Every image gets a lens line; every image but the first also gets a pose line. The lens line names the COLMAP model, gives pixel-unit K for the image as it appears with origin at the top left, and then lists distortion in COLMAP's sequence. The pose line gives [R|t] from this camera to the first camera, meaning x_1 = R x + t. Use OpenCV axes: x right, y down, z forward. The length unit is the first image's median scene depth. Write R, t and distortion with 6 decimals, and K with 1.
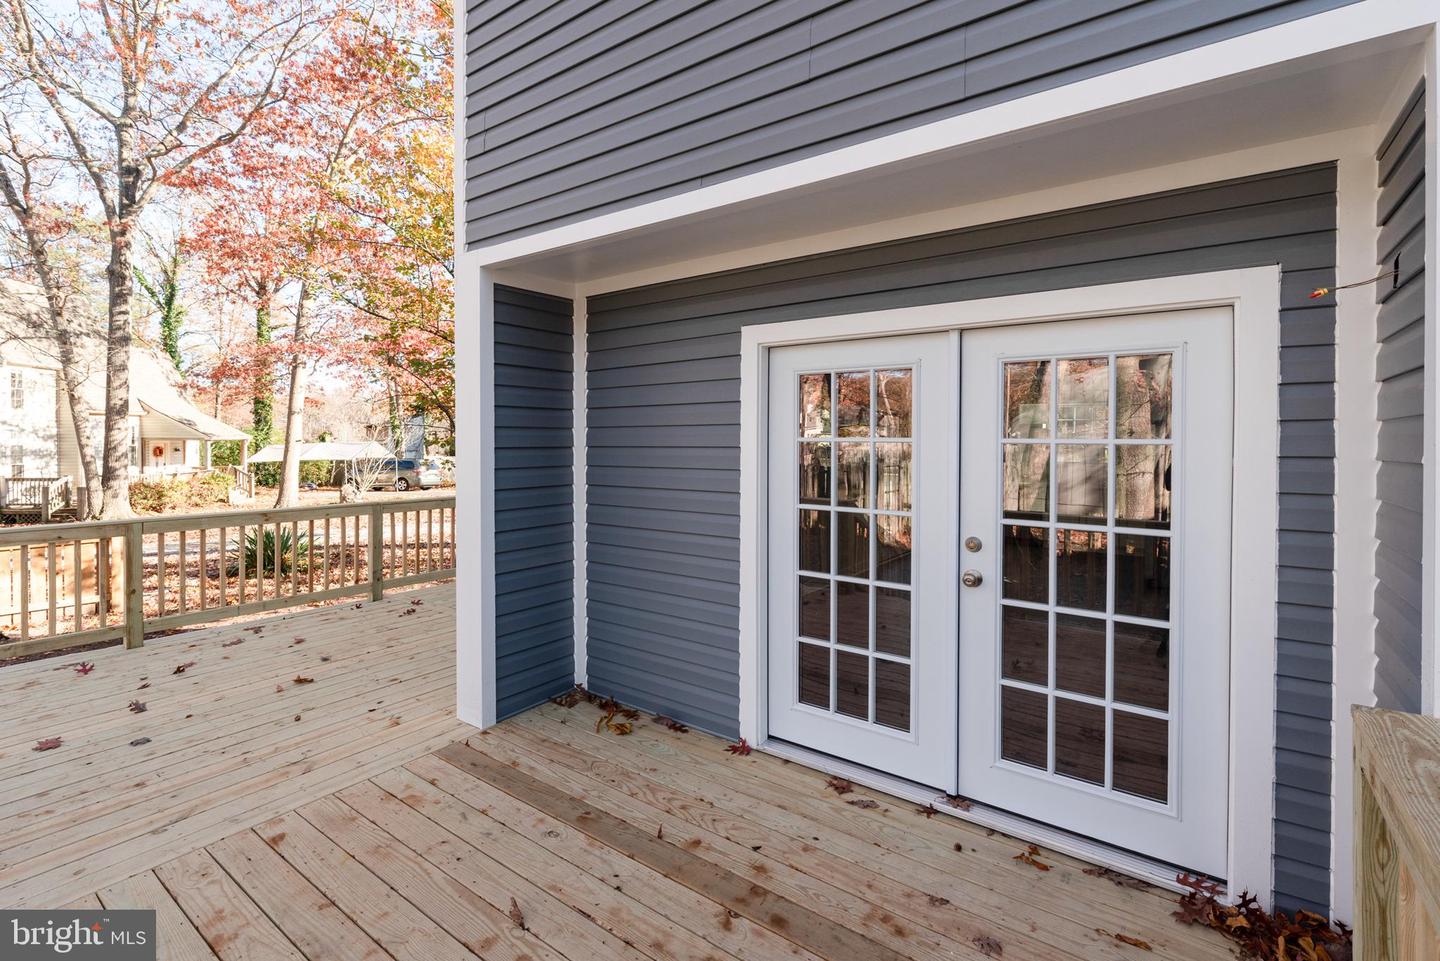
lens RADIAL K [[649.8, 0, 745.4], [0, 649.8, 447.5], [0, 0, 1]] dist [0.004012, 0.000203]
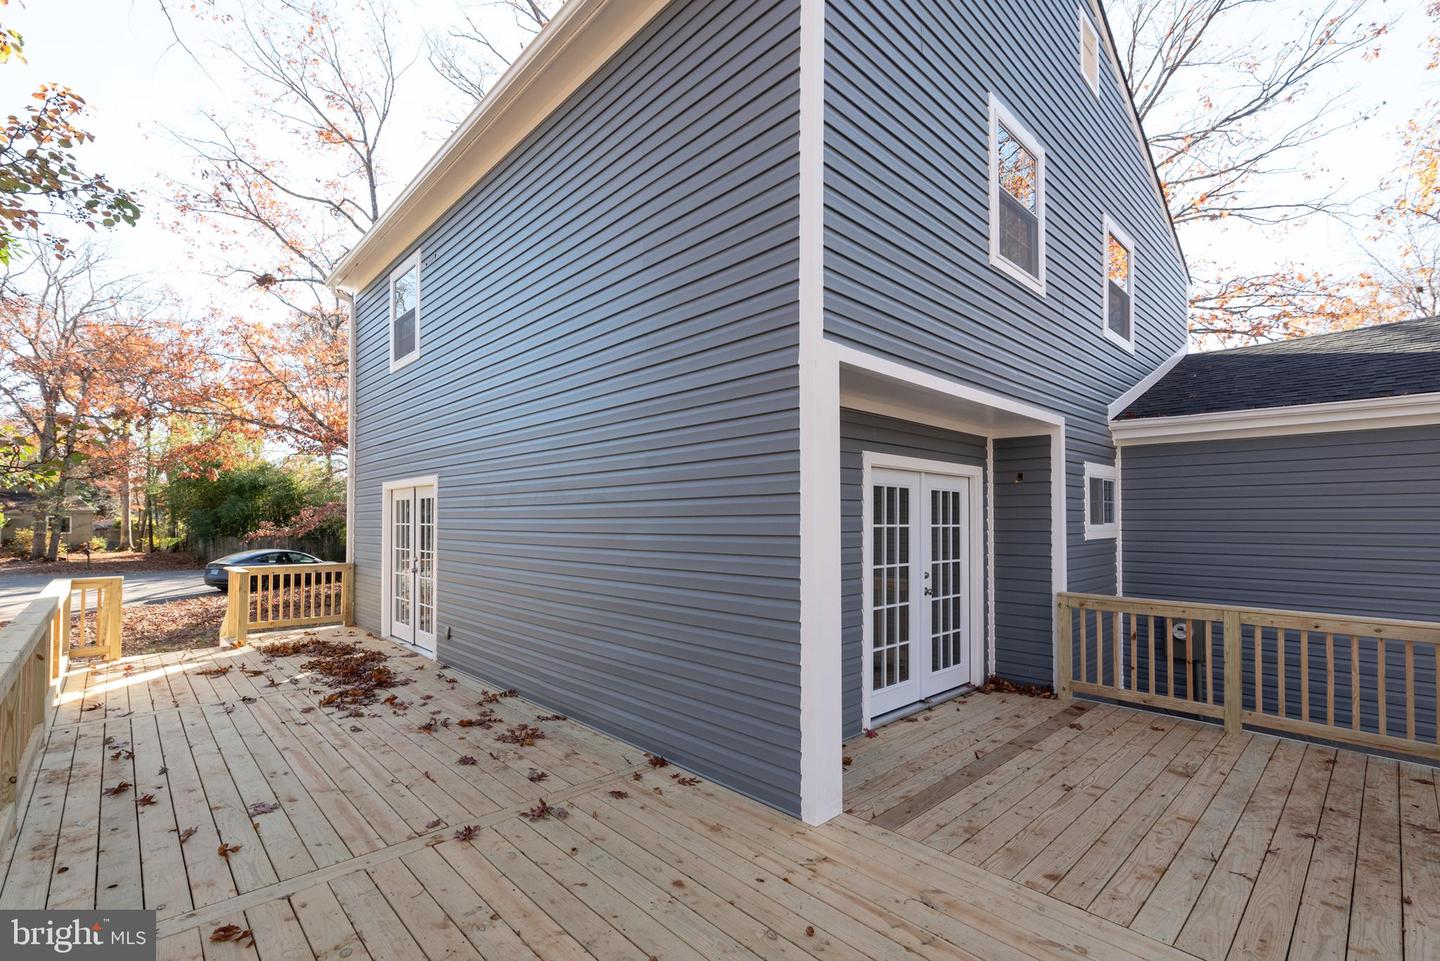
lens RADIAL K [[634.2, 0, 718.6], [0, 634.2, 518.4], [0, 0, 1]] dist [0.000008, 0.000053]
pose [[0.201800, -0.001983, 0.979425, -1.669037], [0.006665, 0.999978, 0.000651, -0.038996], [-0.979404, 0.006396, 0.201809, 1.157379]]
